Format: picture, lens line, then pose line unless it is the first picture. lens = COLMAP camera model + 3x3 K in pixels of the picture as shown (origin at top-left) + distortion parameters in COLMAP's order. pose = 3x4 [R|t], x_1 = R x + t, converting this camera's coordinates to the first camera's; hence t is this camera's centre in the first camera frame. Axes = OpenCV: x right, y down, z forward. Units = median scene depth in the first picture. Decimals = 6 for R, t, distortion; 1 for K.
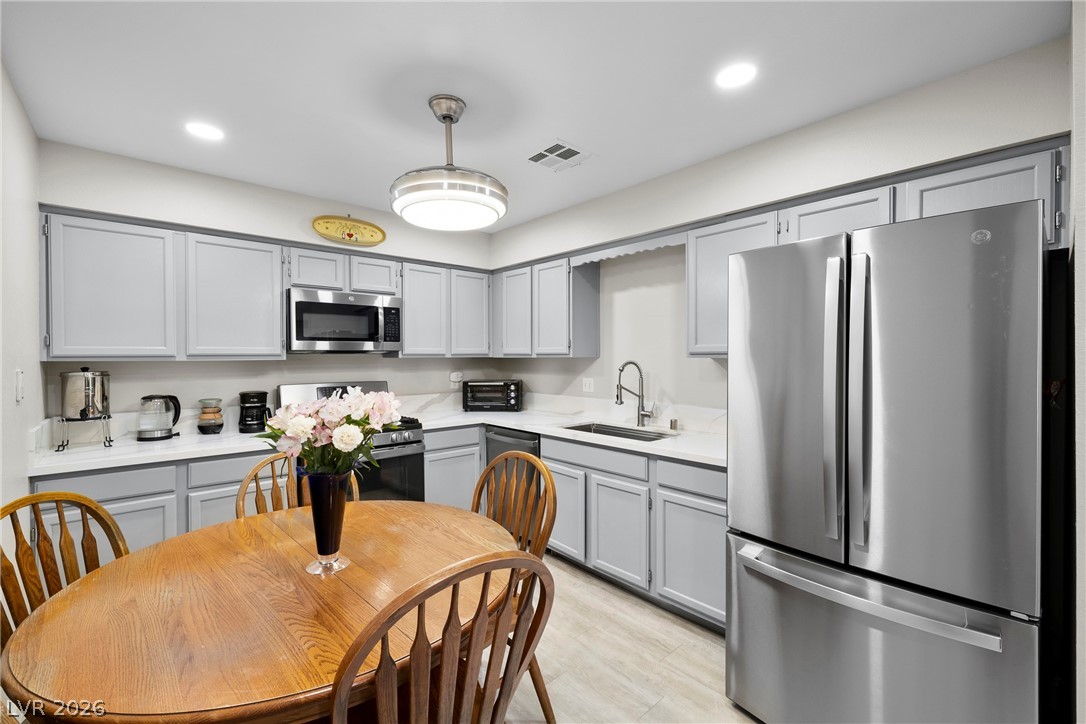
lens RADIAL K [[455.9, 0, 546.4], [0, 455.9, 358.2], [0, 0, 1]] dist [-0.000699, 0.000075]
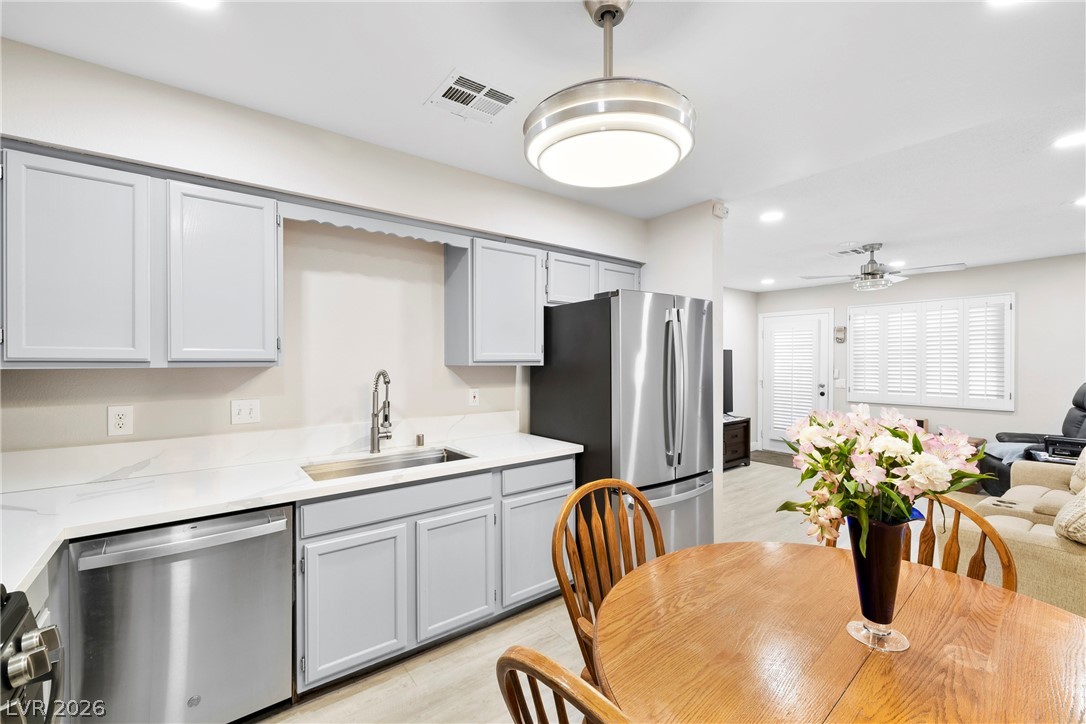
lens RADIAL K [[458.2, 0, 543.0], [0, 458.2, 362.0], [0, 0, 1]] dist [-0.000696, 0.000609]
pose [[0.079174, -0.002844, 0.996857, -0.685347], [0.002820, 0.999993, 0.002629, -0.010805], [-0.996857, 0.002603, 0.079182, 0.789955]]
